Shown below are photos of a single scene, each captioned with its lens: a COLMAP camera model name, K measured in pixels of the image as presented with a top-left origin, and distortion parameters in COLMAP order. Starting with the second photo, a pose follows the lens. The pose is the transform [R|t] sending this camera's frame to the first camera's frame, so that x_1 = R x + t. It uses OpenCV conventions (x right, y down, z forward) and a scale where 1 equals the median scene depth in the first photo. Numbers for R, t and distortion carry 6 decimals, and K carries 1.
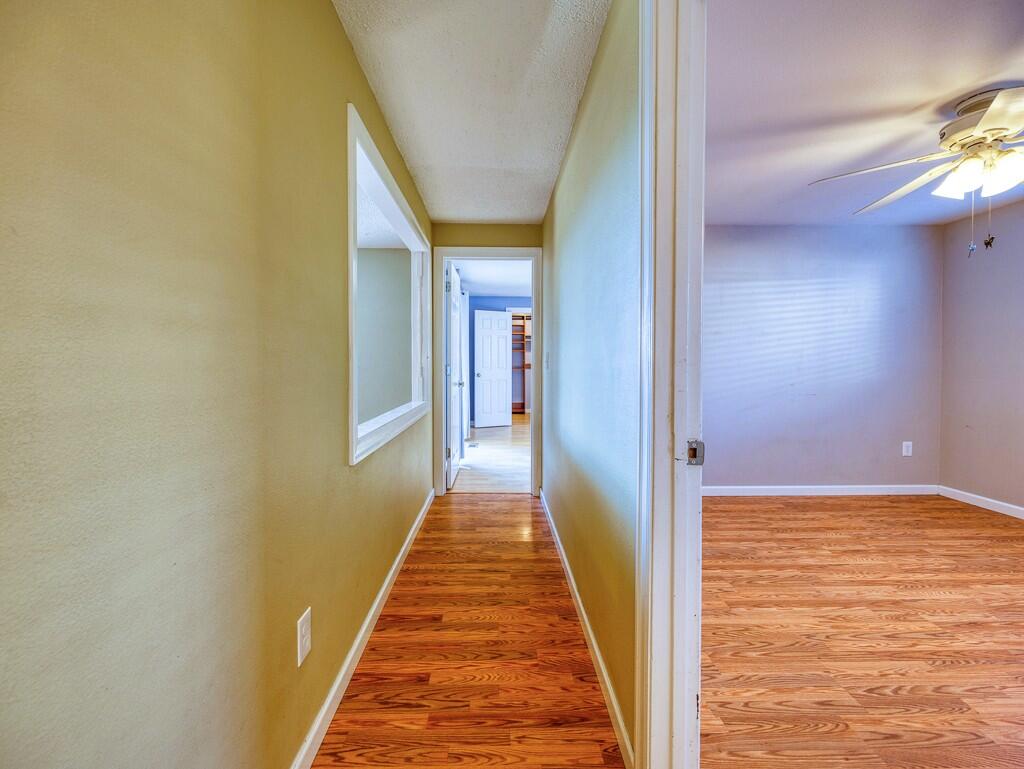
lens RADIAL K [[427.6, 0, 513.8], [0, 427.6, 371.0], [0, 0, 1]] dist [-0.002455, -0.000335]
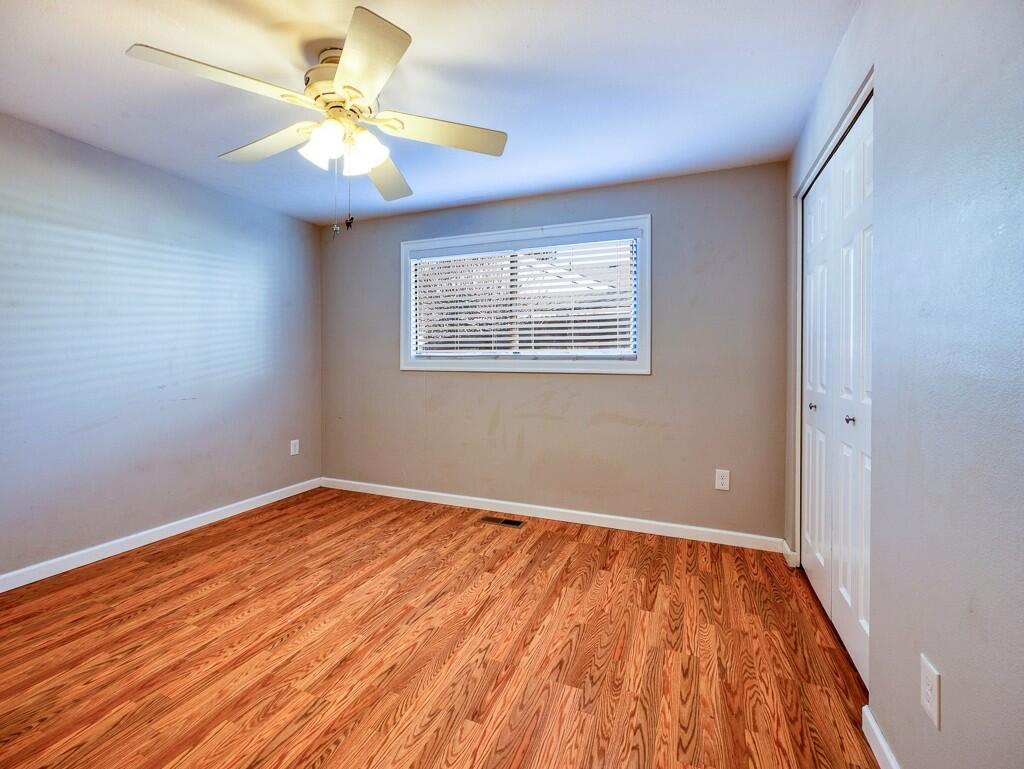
lens RADIAL K [[447.5, 0, 515.2], [0, 447.5, 372.2], [0, 0, 1]] dist [-0.003025, -0.000021]
pose [[0.377863, -0.020161, 0.925642, 0.248533], [0.008859, 0.999796, 0.018160, -0.002998], [-0.925819, 0.001338, 0.377965, 0.216219]]
